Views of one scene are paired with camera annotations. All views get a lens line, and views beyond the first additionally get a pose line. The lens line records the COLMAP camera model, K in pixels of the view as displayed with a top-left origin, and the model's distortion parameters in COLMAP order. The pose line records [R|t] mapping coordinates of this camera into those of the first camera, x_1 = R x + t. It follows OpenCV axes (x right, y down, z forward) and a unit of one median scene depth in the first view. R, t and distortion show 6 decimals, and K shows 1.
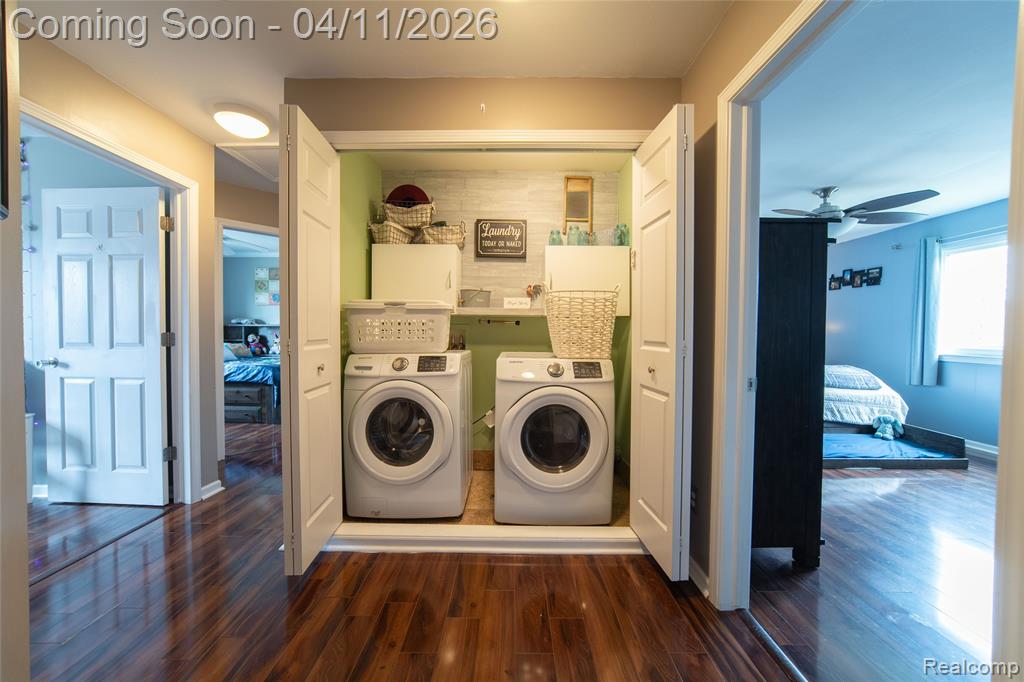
lens RADIAL K [[369.8, 0, 510.0], [0, 369.8, 339.2], [0, 0, 1]] dist [-0.001756, 0.000027]
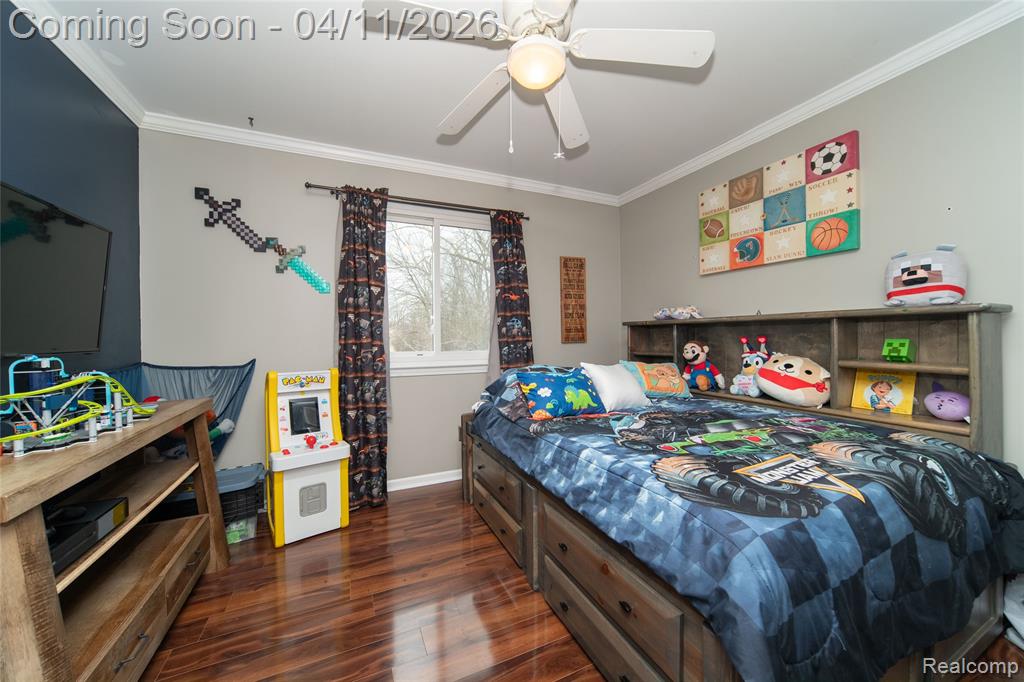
lens RADIAL K [[369.8, 0, 514.2], [0, 369.8, 337.0], [0, 0, 1]] dist [-0.001756, 0.000027]
pose [[0.434034, -0.011278, -0.900826, -0.400967], [0.004110, 0.999936, -0.010538, -0.014778], [0.900887, 0.000872, 0.434053, 0.626704]]
